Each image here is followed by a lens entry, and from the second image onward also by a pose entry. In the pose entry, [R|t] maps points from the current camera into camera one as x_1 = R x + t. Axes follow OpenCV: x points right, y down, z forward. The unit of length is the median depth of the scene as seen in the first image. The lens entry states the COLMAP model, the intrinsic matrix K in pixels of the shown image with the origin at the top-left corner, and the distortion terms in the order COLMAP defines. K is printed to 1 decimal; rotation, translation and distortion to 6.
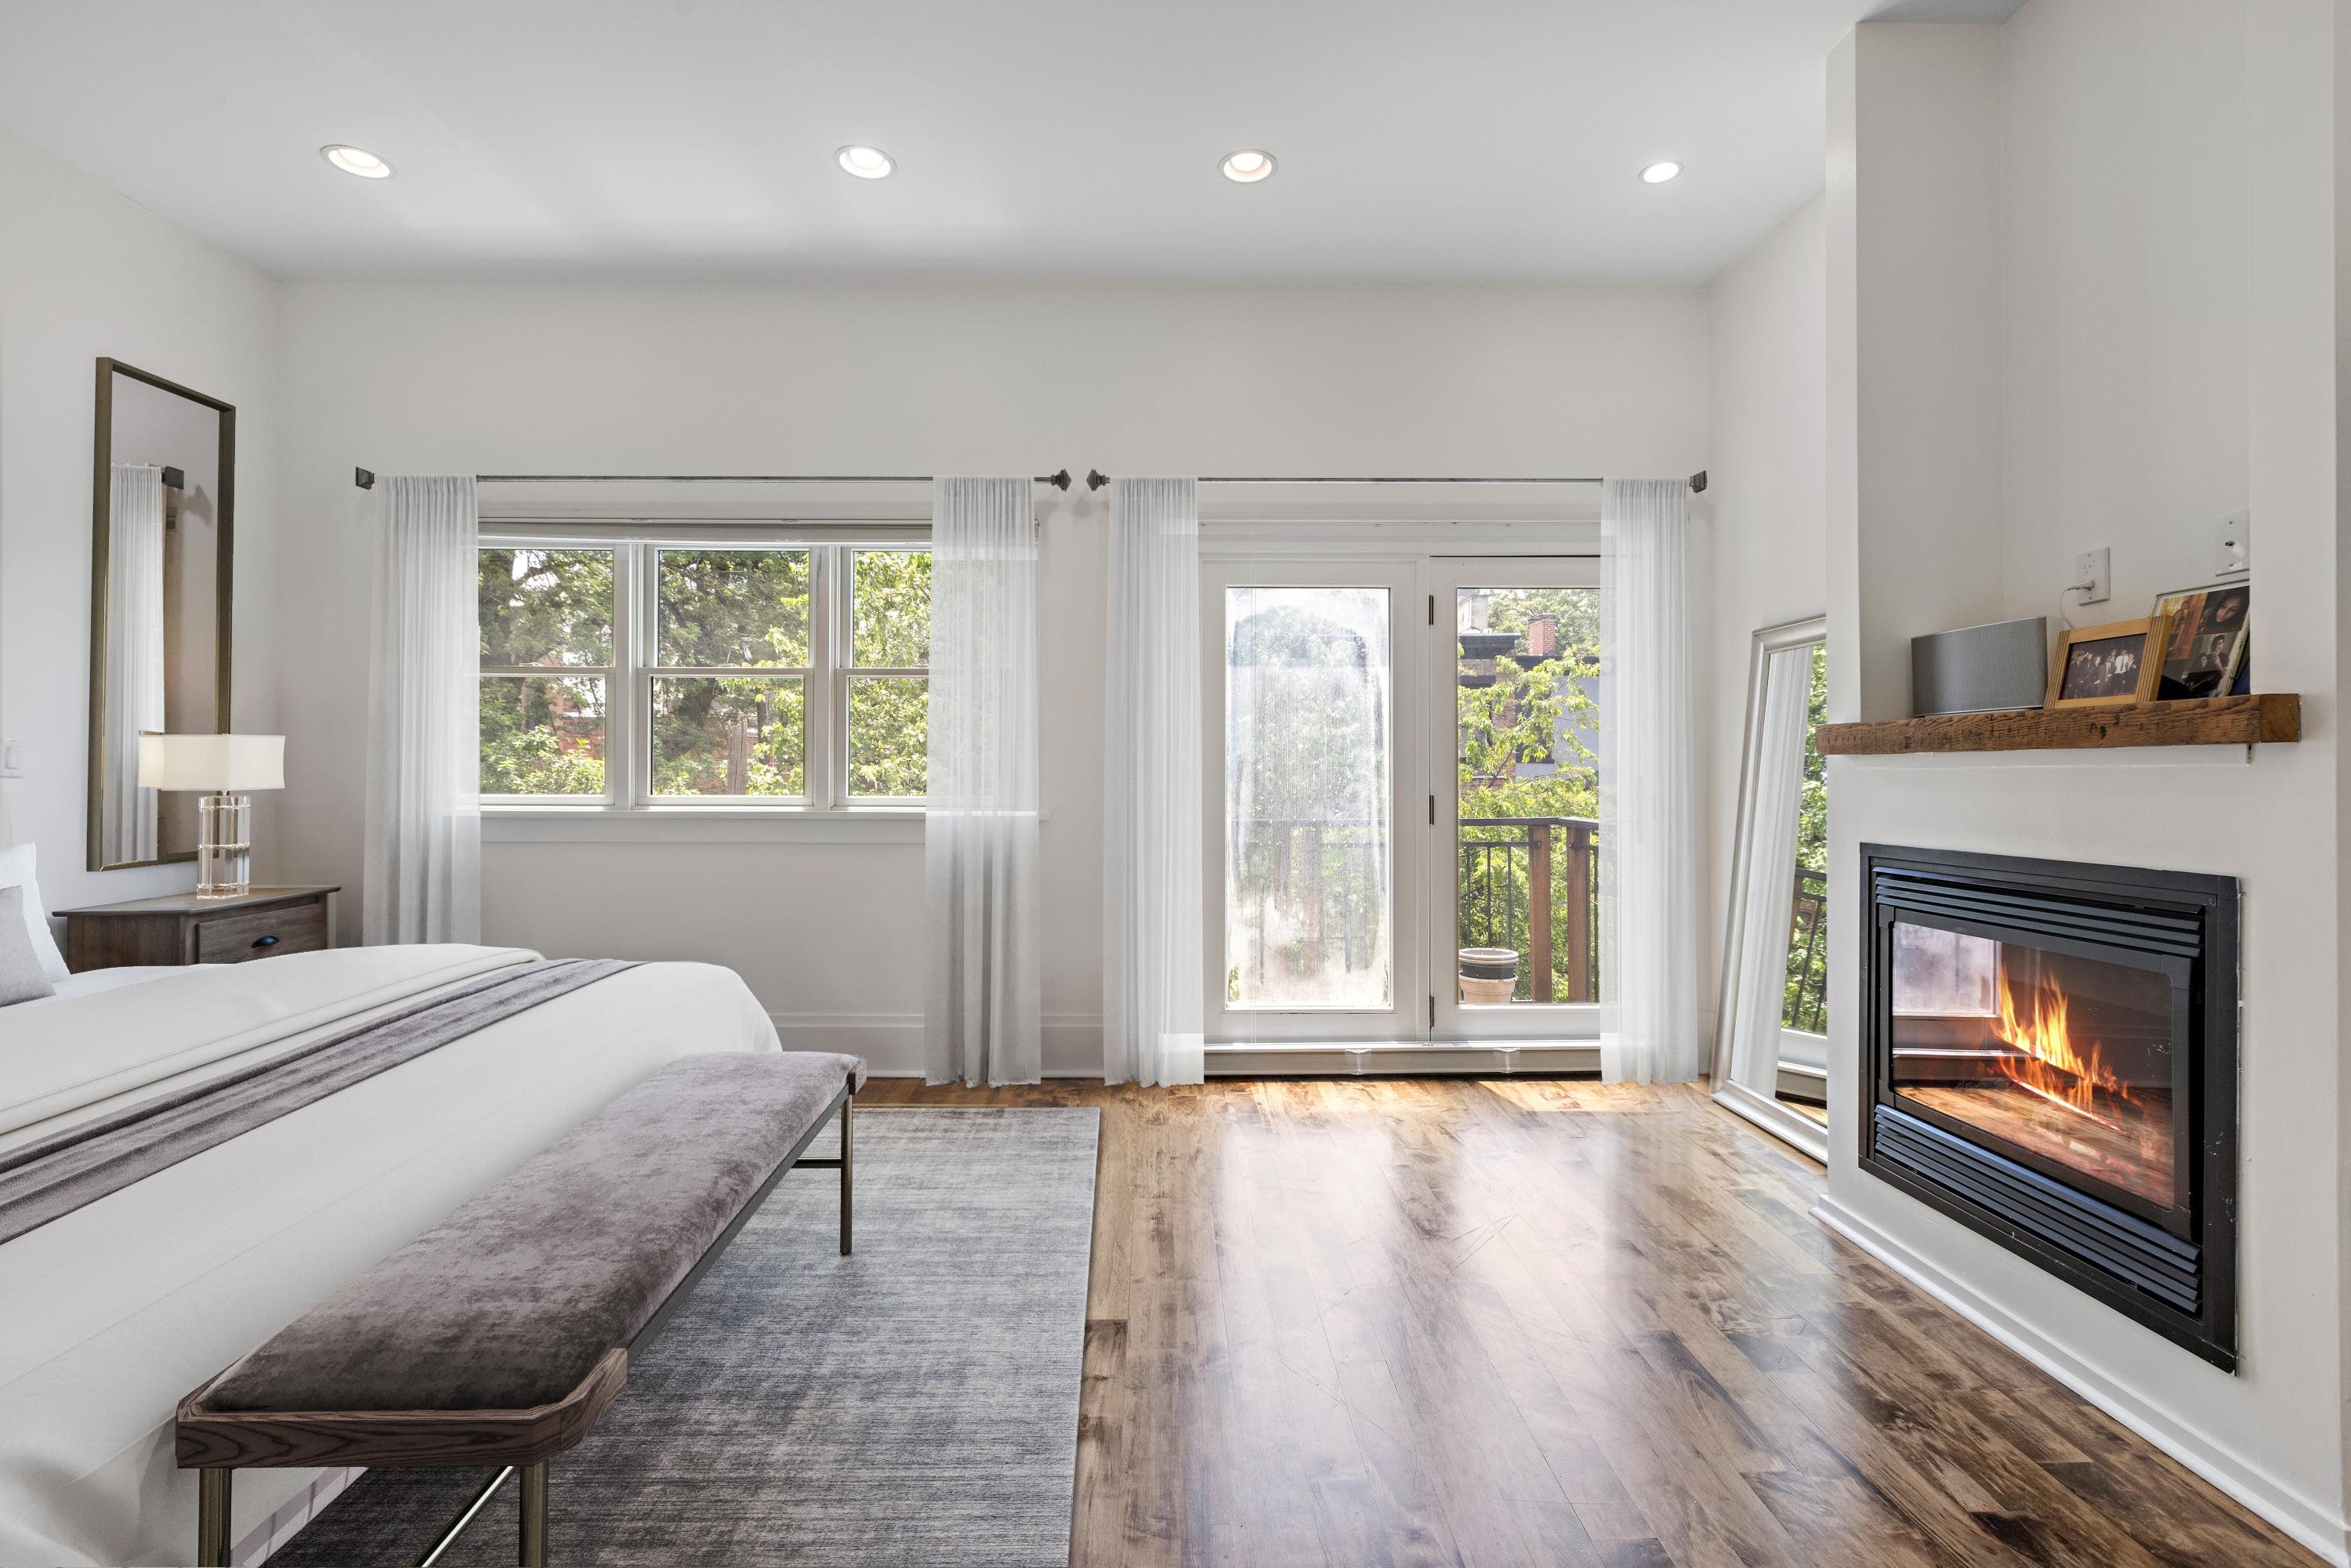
lens RADIAL K [[1004.4, 0, 1172.5], [0, 1004.4, 767.6], [0, 0, 1]] dist [-0.003711, 0.000157]
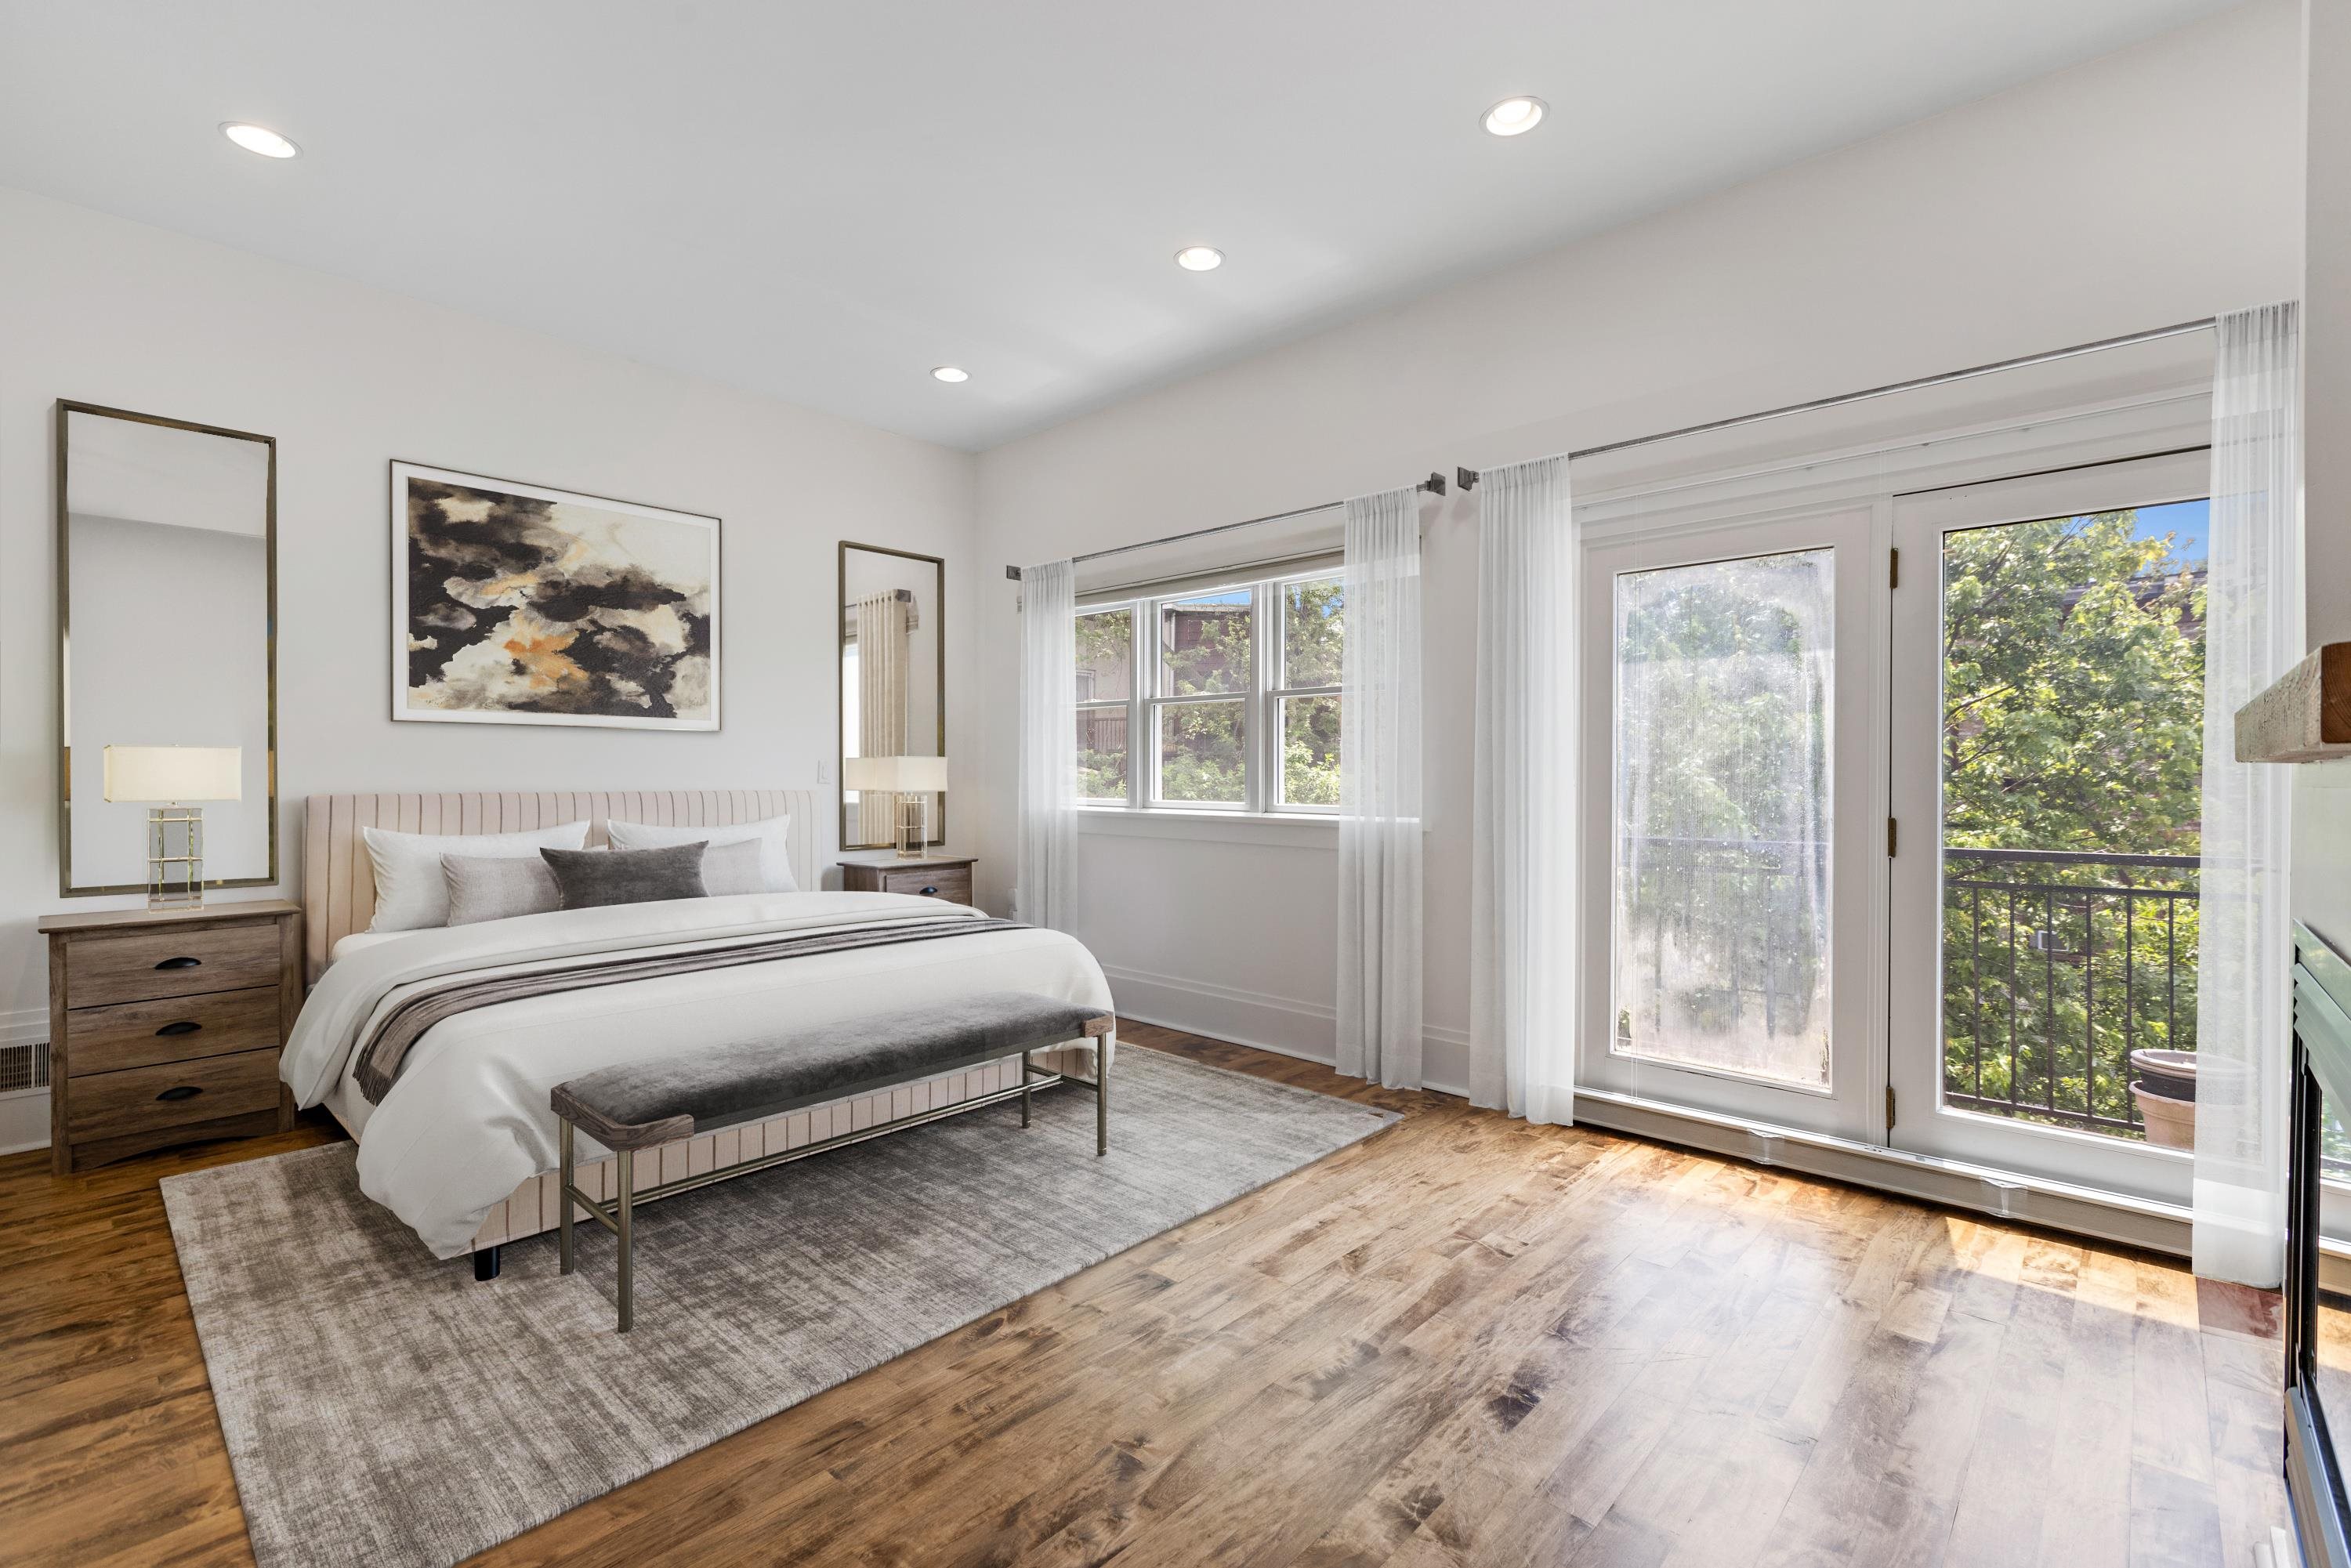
lens RADIAL K [[1038.3, 0, 1173.8], [0, 1038.3, 785.6], [0, 0, 1]] dist [0.001364, 0.000308]
pose [[0.720089, 0.006542, -0.693851, 0.410704], [0.006014, 0.999859, 0.015668, -0.011033], [0.693856, -0.015455, 0.719948, 0.081253]]
